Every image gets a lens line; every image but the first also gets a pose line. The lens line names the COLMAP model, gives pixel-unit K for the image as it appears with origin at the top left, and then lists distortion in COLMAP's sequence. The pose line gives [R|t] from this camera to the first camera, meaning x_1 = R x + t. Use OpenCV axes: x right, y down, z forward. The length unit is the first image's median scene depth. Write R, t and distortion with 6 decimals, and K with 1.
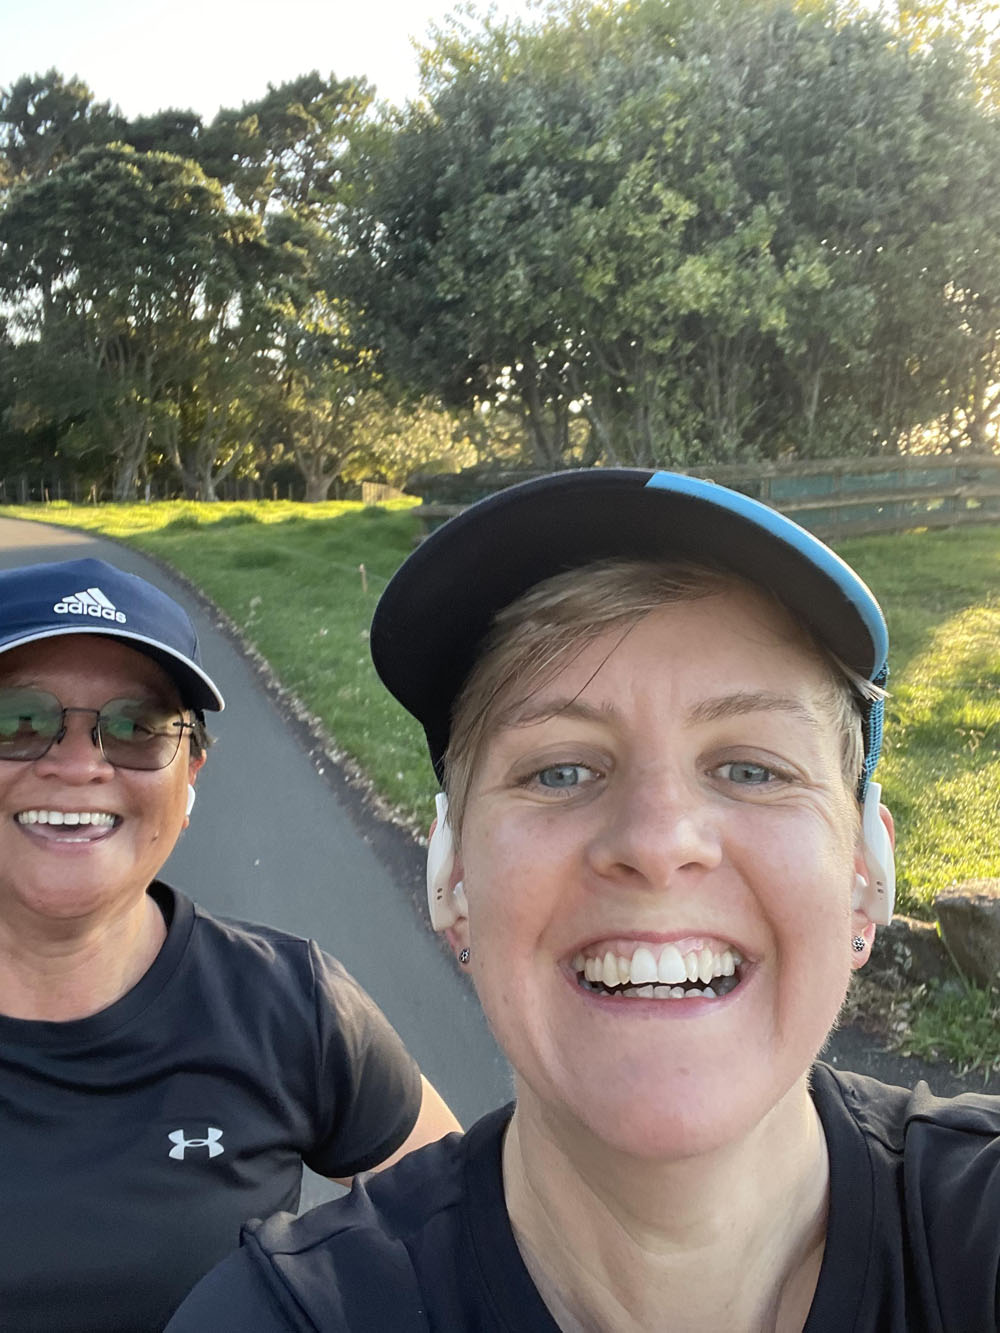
lens RADIAL K [[1148.2, 0, 503.1], [0, 1148.2, 700.0], [0, 0, 1]] dist [0.049673, -0.007960]
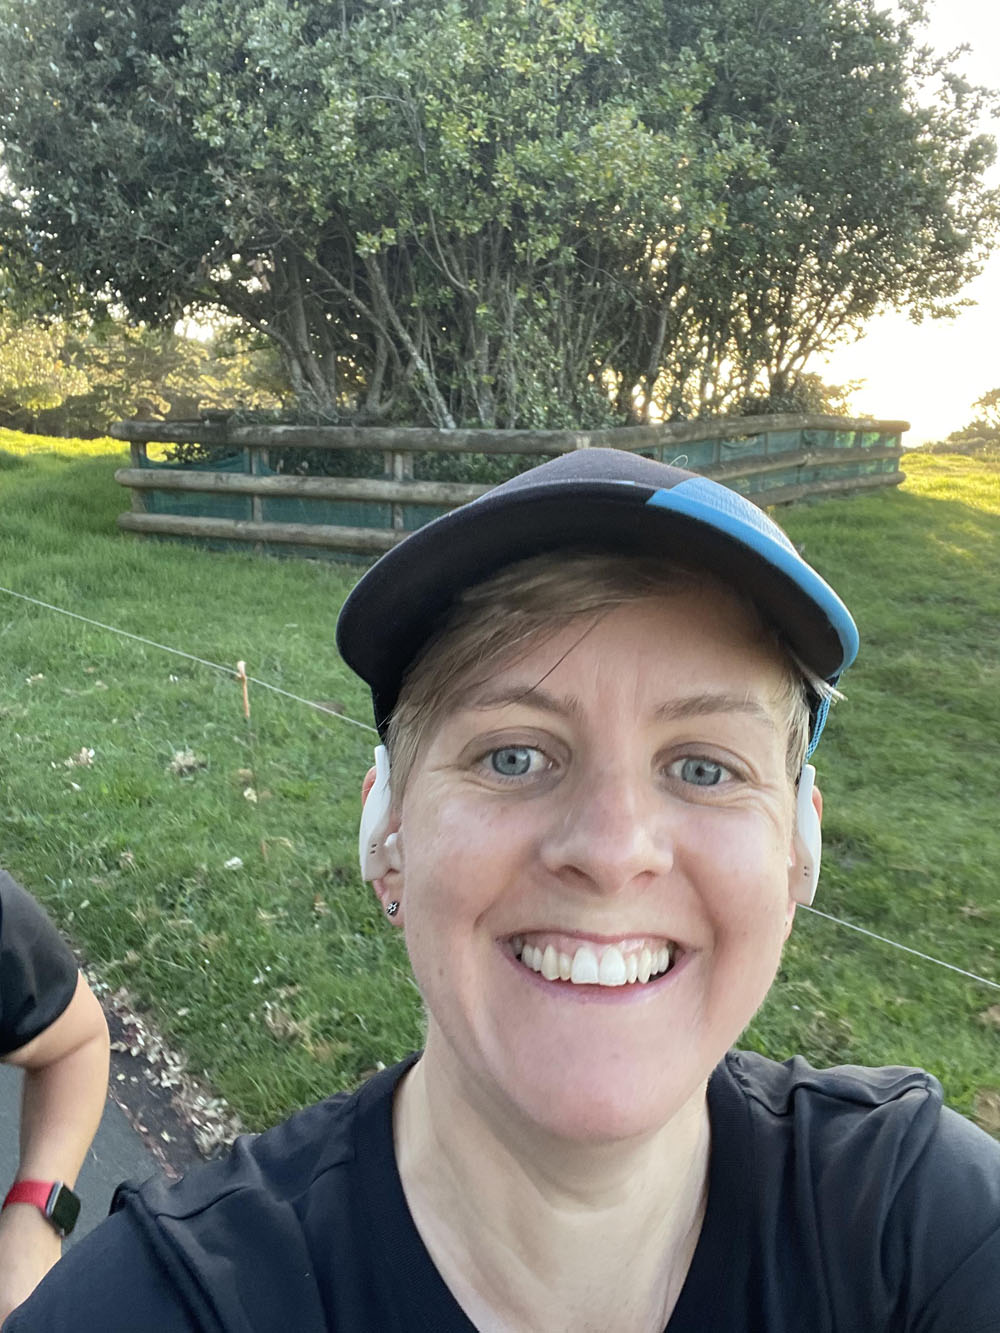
lens RADIAL K [[1161.7, 0, 500.0], [0, 1161.7, 666.5], [0, 0, 1]] dist [0.098579, -0.109875]
pose [[0.946297, -0.043231, 0.320394, -0.022896], [0.035784, 0.998936, 0.029099, -0.016264], [-0.321311, -0.016071, 0.946837, 0.069378]]
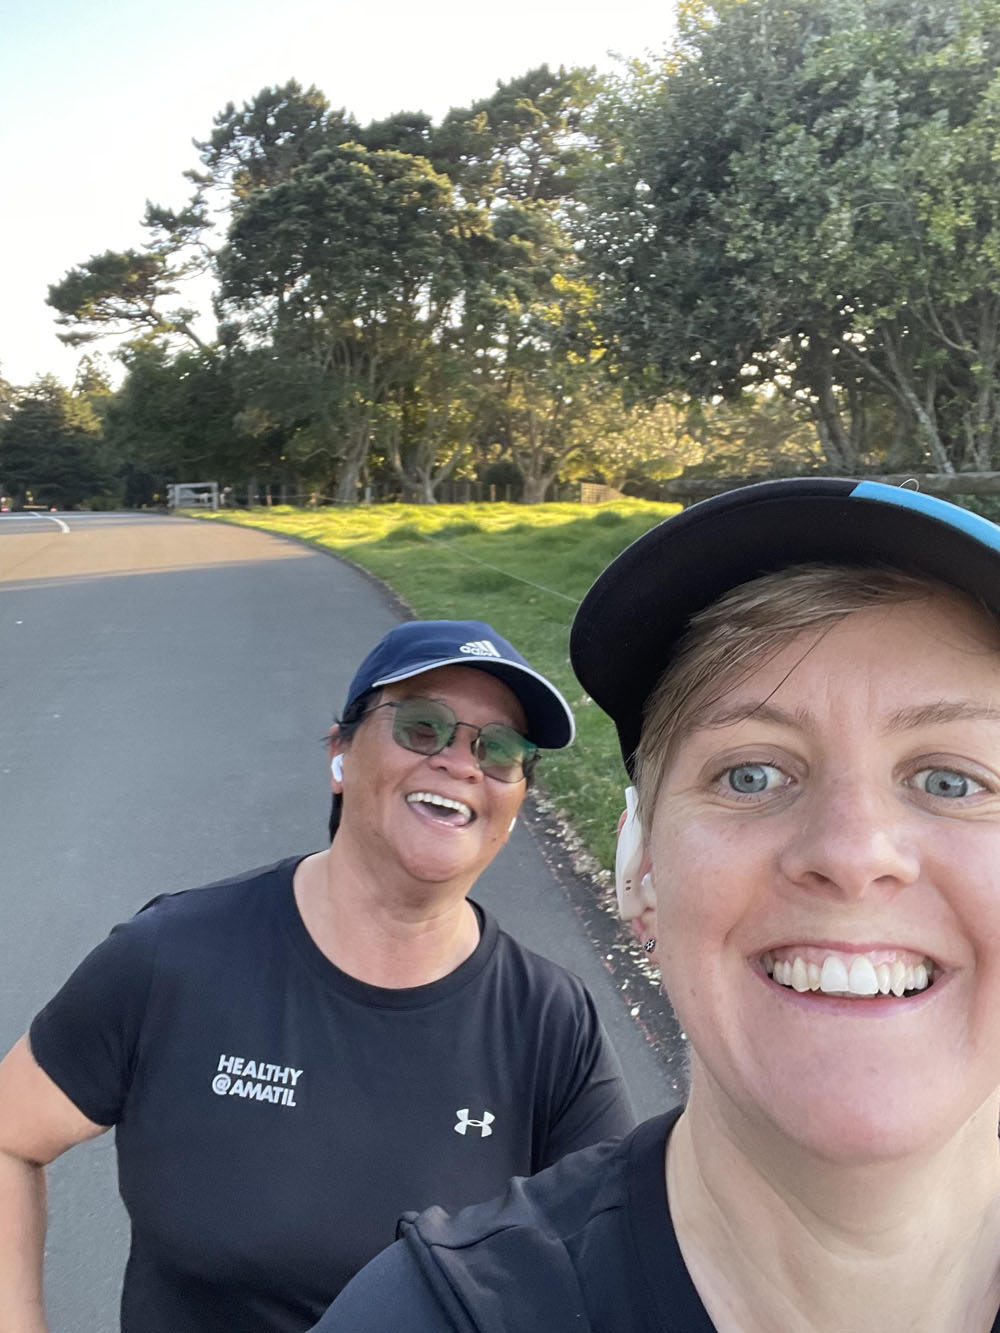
lens RADIAL K [[1148.2, 0, 503.1], [0, 1148.2, 700.0], [0, 0, 1]] dist [0.049673, -0.007960]
pose [[0.983967, 0.027356, -0.176240, -0.011721], [-0.027036, 0.999626, 0.004215, -0.009056], [0.176289, 0.000617, 0.984338, 0.038416]]
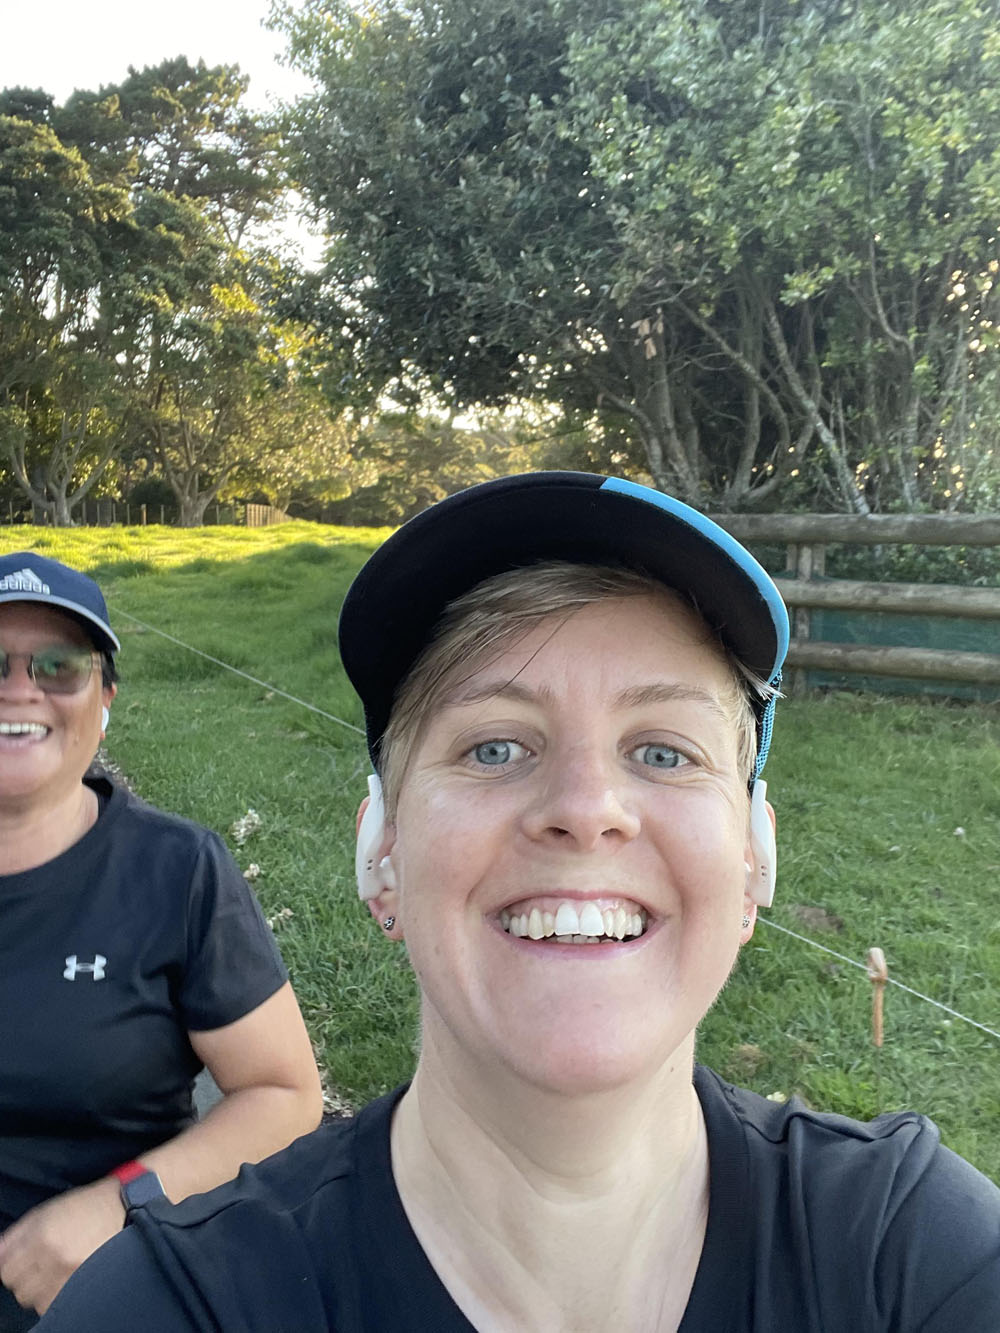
lens RADIAL K [[1180.5, 0, 500.0], [0, 1180.5, 666.5], [0, 0, 1]] dist [0.044069, -0.026652]
pose [[0.993962, -0.009906, 0.109277, -0.030570], [0.015048, 0.998813, -0.046333, -0.022004], [-0.108688, 0.047698, 0.992931, 0.098275]]
